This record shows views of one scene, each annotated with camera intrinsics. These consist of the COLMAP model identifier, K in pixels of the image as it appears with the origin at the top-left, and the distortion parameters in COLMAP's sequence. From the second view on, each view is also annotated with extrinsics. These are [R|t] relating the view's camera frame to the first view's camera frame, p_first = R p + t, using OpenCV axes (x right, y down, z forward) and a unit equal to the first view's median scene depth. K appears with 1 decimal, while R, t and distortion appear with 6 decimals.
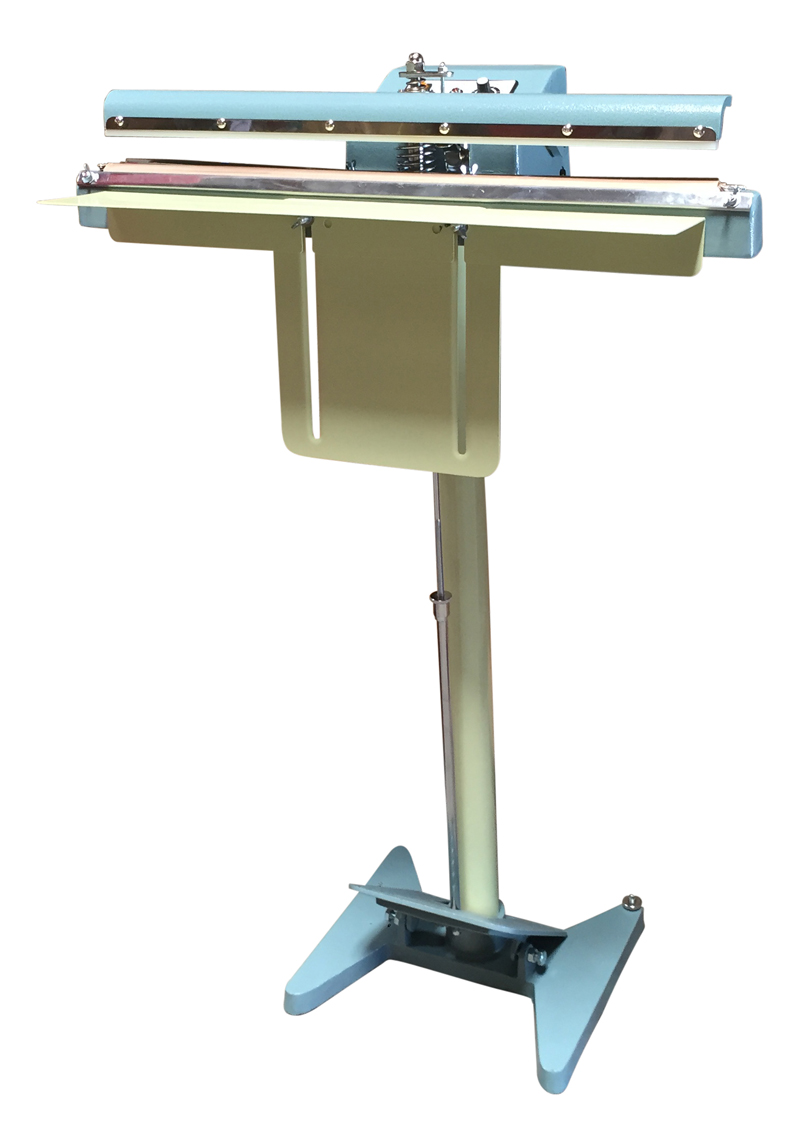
lens RADIAL K [[1476.8, 0, 400.0], [0, 1476.8, 573.5], [0, 0, 1]] dist [0.015706, 0.003586]
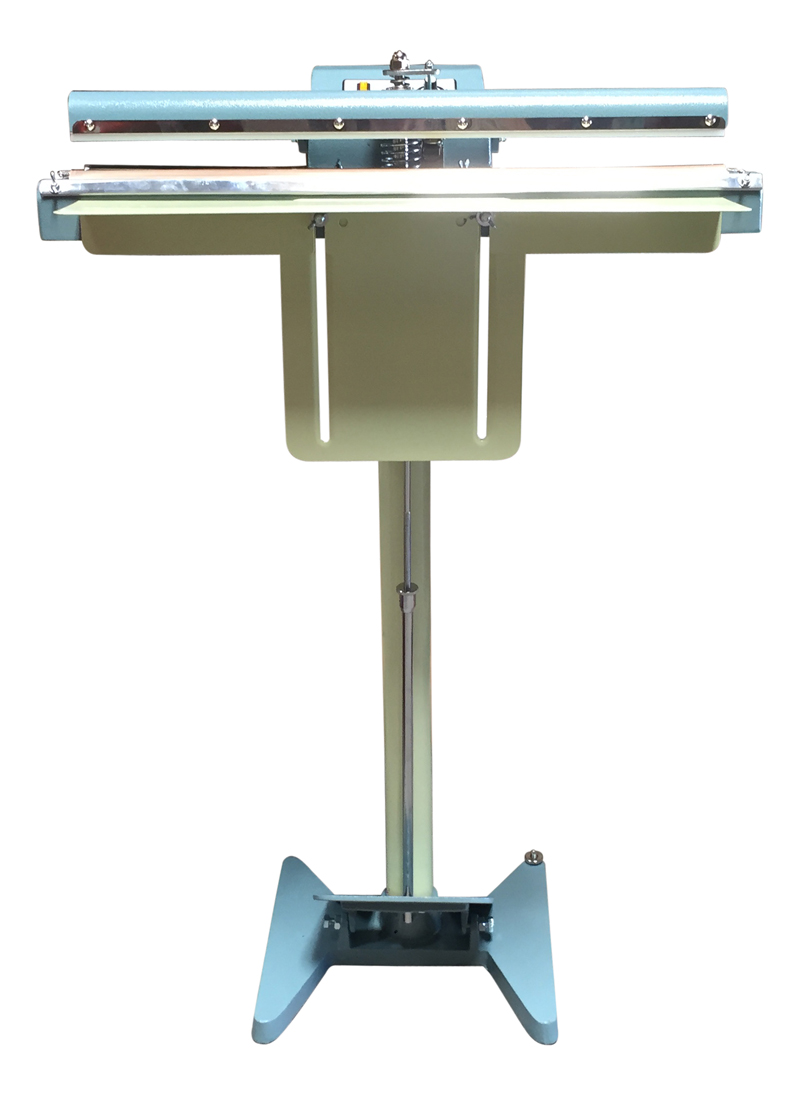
lens RADIAL K [[1513.4, 0, 426.8], [0, 1513.4, 568.6], [0, 0, 1]] dist [0.005328, 0.019209]
pose [[0.910225, -0.140063, 0.389710, -0.411715], [0.141662, 0.989605, 0.024793, -0.023257], [-0.389131, 0.032640, 0.920604, 0.049805]]
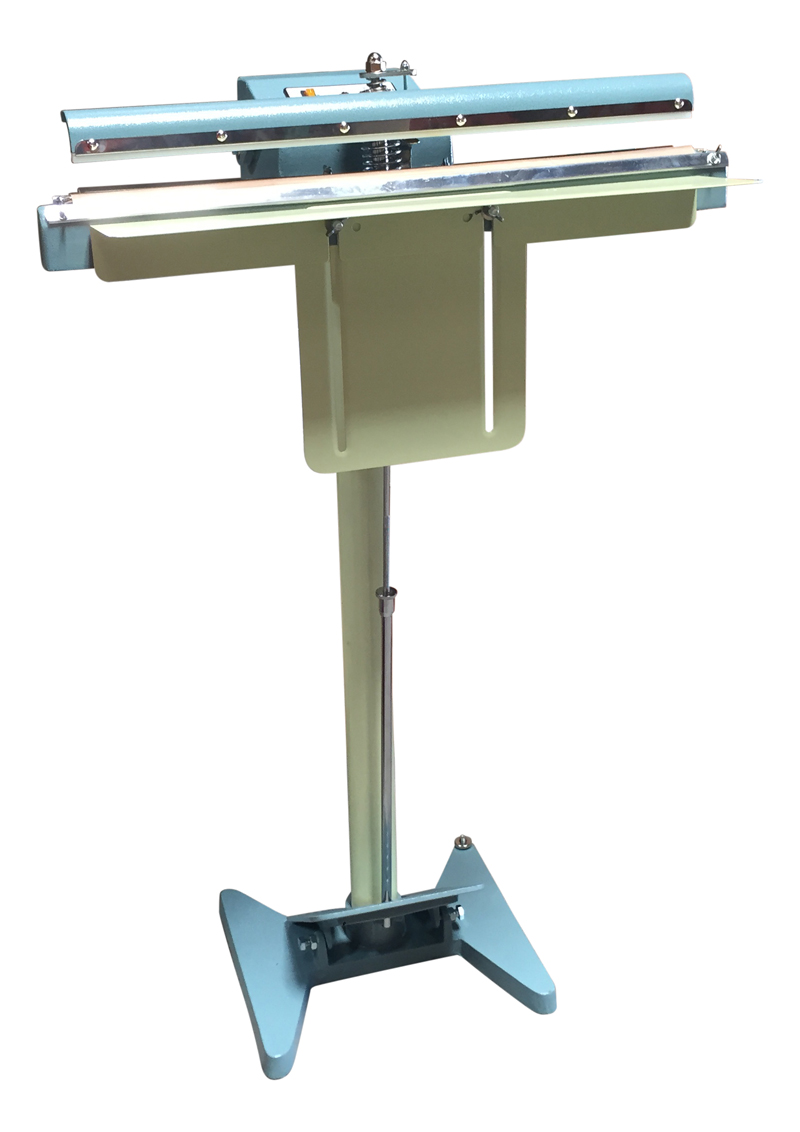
lens RADIAL K [[1478.8, 0, 400.0], [0, 1478.8, 566.0], [0, 0, 1]] dist [0.014282, 0.033824]
pose [[0.739664, -0.255574, 0.622559, -0.672553], [0.268747, 0.960293, 0.074922, -0.083954], [-0.616987, 0.111894, 0.778978, 0.235563]]
